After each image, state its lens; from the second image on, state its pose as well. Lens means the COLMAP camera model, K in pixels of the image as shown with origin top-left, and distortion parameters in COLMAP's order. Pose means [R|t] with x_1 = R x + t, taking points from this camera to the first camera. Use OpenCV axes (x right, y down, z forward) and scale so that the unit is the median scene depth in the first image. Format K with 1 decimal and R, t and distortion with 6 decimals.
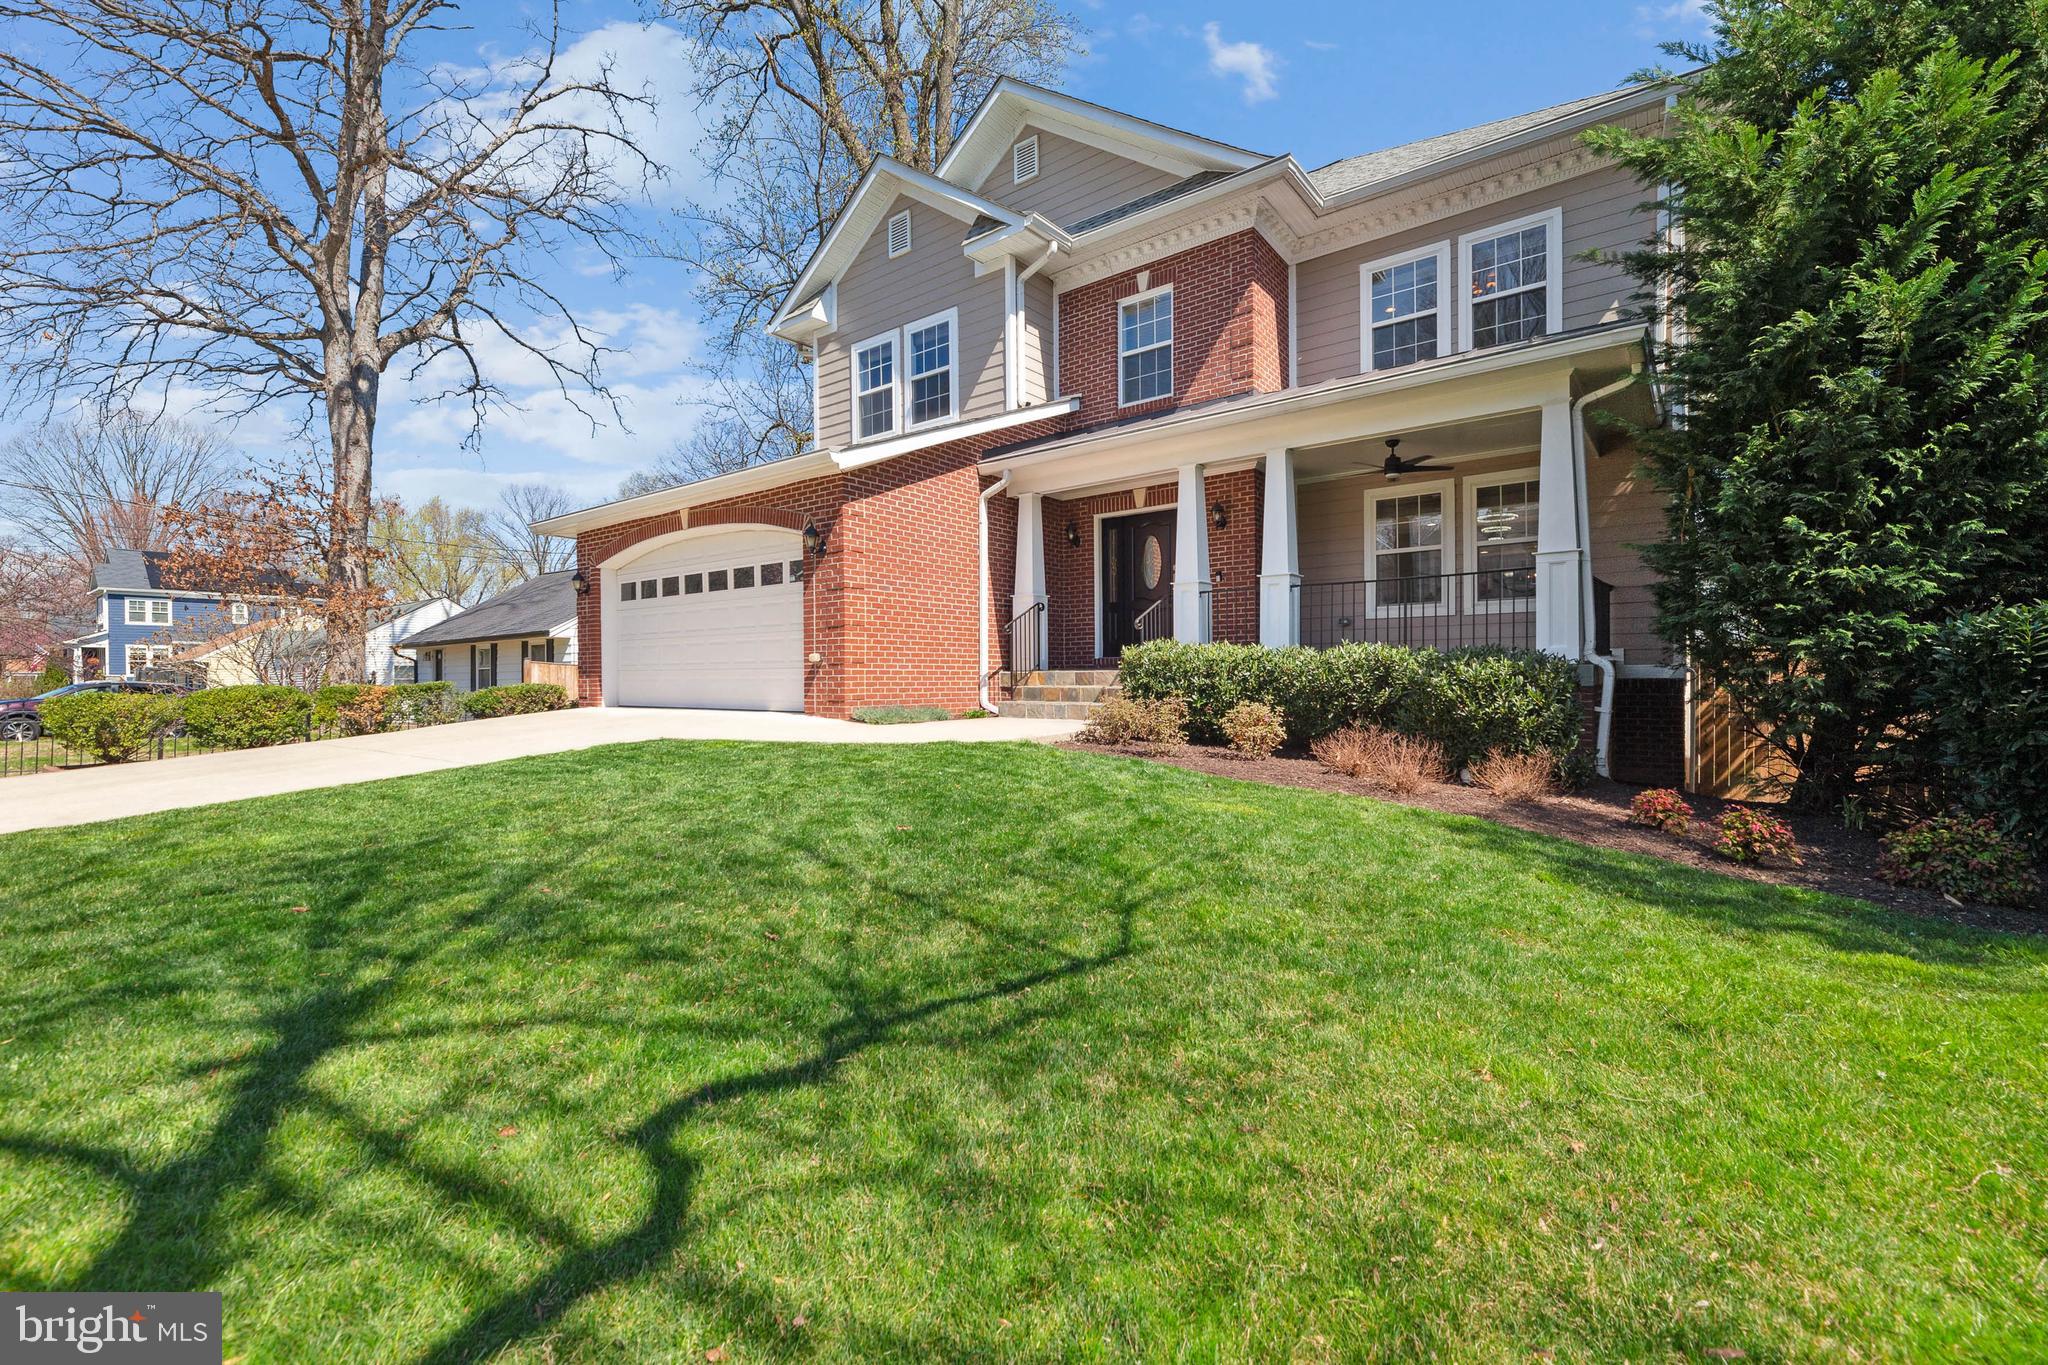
lens RADIAL K [[851.8, 0, 1030.7], [0, 851.8, 672.4], [0, 0, 1]] dist [-0.001591, 0.000097]
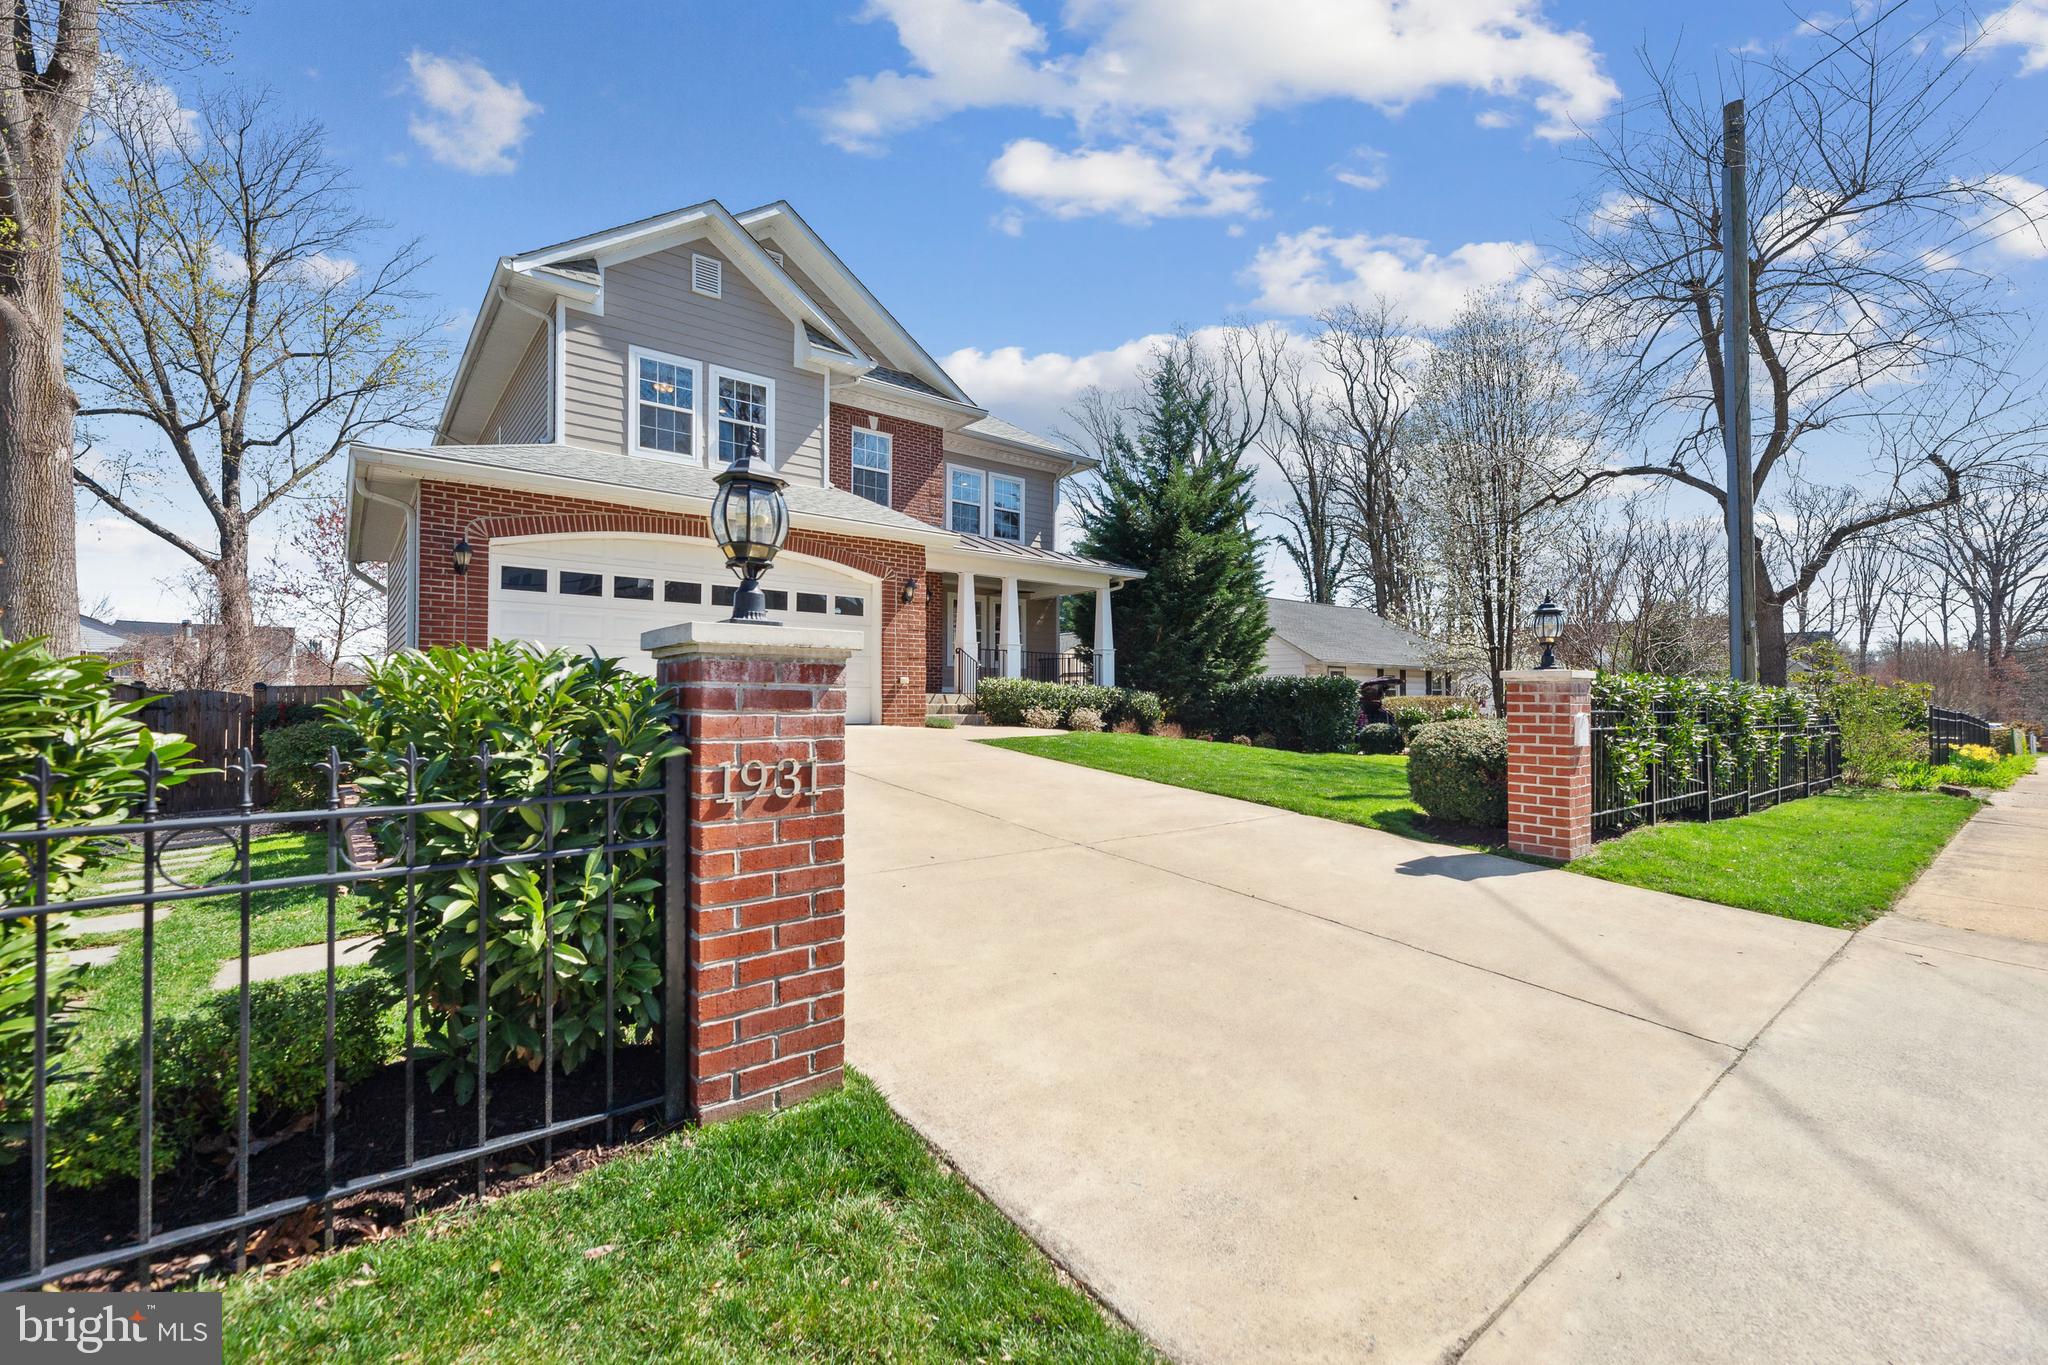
lens RADIAL K [[851.8, 0, 1030.7], [0, 851.8, 672.4], [0, 0, 1]] dist [-0.001591, 0.000097]
pose [[0.222695, 0.033678, 0.974306, -1.131256], [-0.003273, 0.999423, -0.033798, 0.007999], [-0.974883, 0.004337, 0.222677, 0.402151]]
